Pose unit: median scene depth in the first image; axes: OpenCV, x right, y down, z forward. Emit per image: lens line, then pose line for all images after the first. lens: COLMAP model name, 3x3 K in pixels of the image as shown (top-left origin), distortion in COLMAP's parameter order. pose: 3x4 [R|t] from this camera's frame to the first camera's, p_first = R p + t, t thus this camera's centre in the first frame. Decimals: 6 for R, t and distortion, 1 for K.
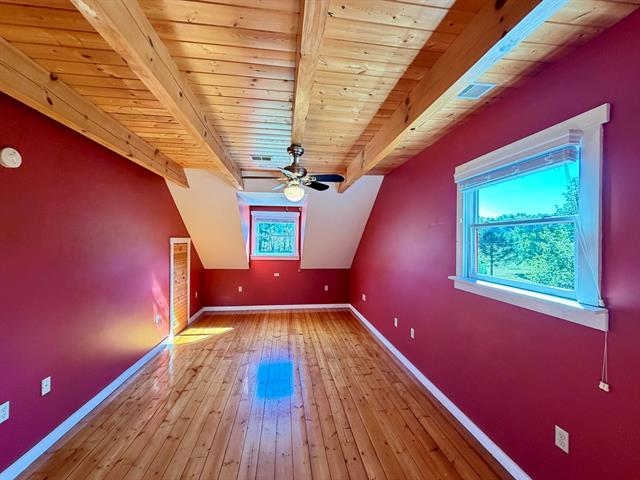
lens RADIAL K [[255.0, 0, 316.9], [0, 255.0, 243.3], [0, 0, 1]] dist [-0.000344, 0.000533]
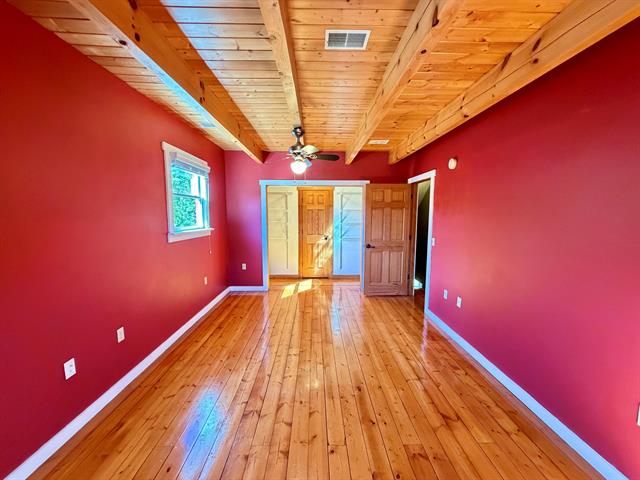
lens RADIAL K [[255.0, 0, 319.3], [0, 255.0, 238.6], [0, 0, 1]] dist [-0.000344, 0.000533]
pose [[-0.994013, -0.022764, 0.106863, -0.310228], [-0.011589, 0.994504, 0.104052, 0.018081], [-0.108644, 0.102190, -0.988814, 2.138968]]
